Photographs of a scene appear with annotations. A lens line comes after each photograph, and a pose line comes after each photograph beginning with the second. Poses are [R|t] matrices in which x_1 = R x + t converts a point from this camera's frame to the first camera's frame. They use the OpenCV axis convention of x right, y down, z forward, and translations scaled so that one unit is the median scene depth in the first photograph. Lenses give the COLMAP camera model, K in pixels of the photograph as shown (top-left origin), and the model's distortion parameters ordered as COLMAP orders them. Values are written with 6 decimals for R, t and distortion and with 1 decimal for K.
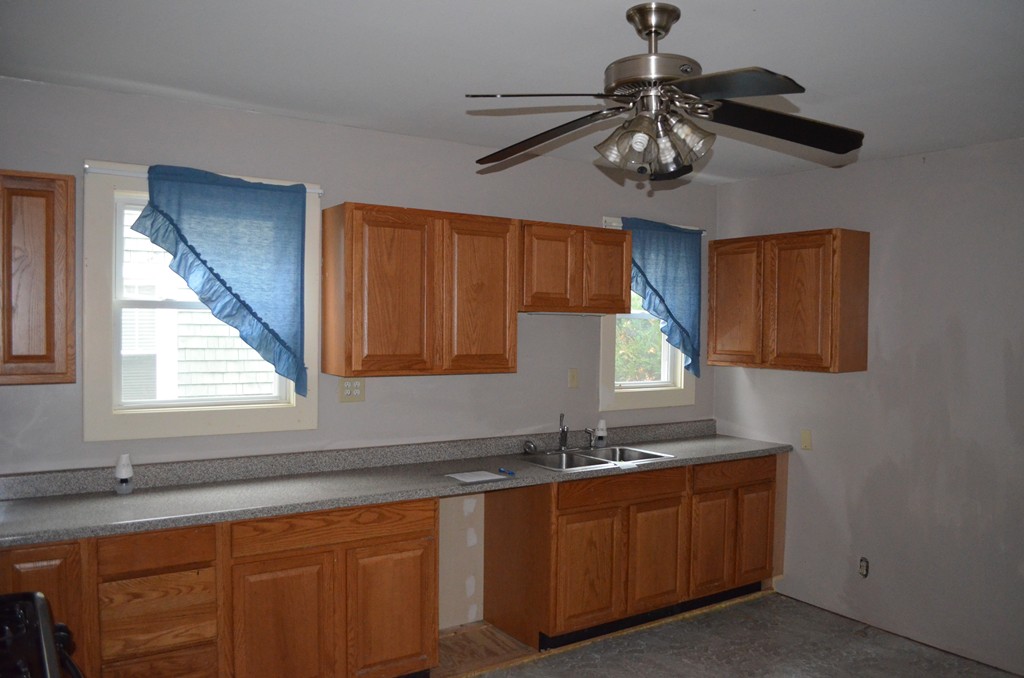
lens RADIAL K [[797.7, 0, 519.9], [0, 797.7, 344.3], [0, 0, 1]] dist [-0.073900, 0.001105]
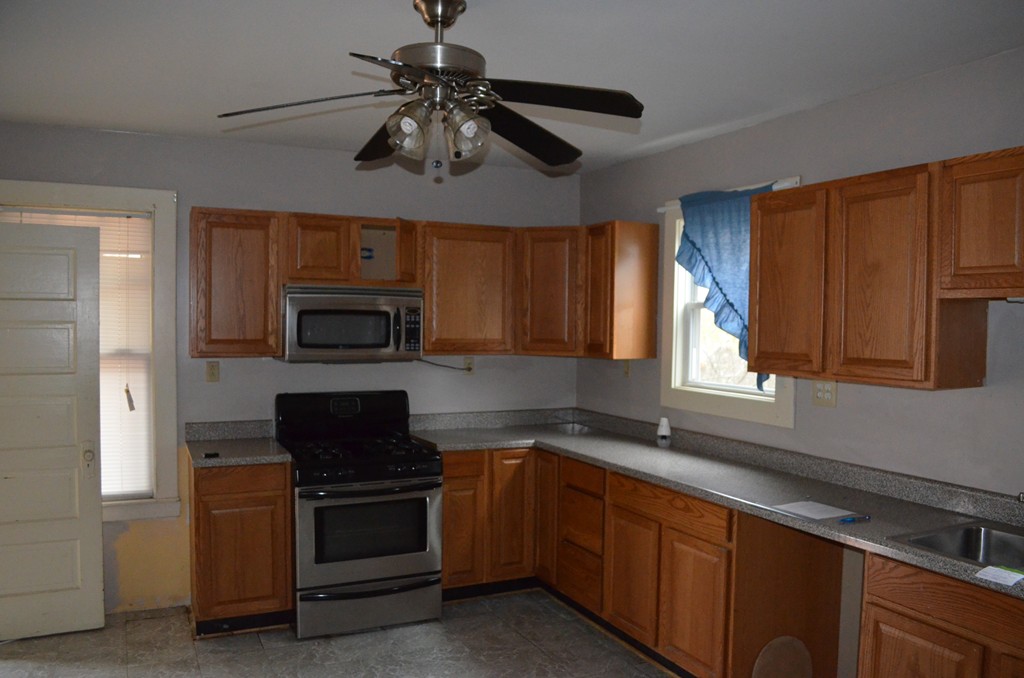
lens RADIAL K [[797.7, 0, 519.9], [0, 797.7, 344.3], [0, 0, 1]] dist [-0.073900, 0.001105]
pose [[-0.133555, 0.017662, -0.990884, 0.808332], [-0.037927, 0.999018, 0.022919, -0.006112], [0.990315, 0.040642, -0.132753, 0.862962]]
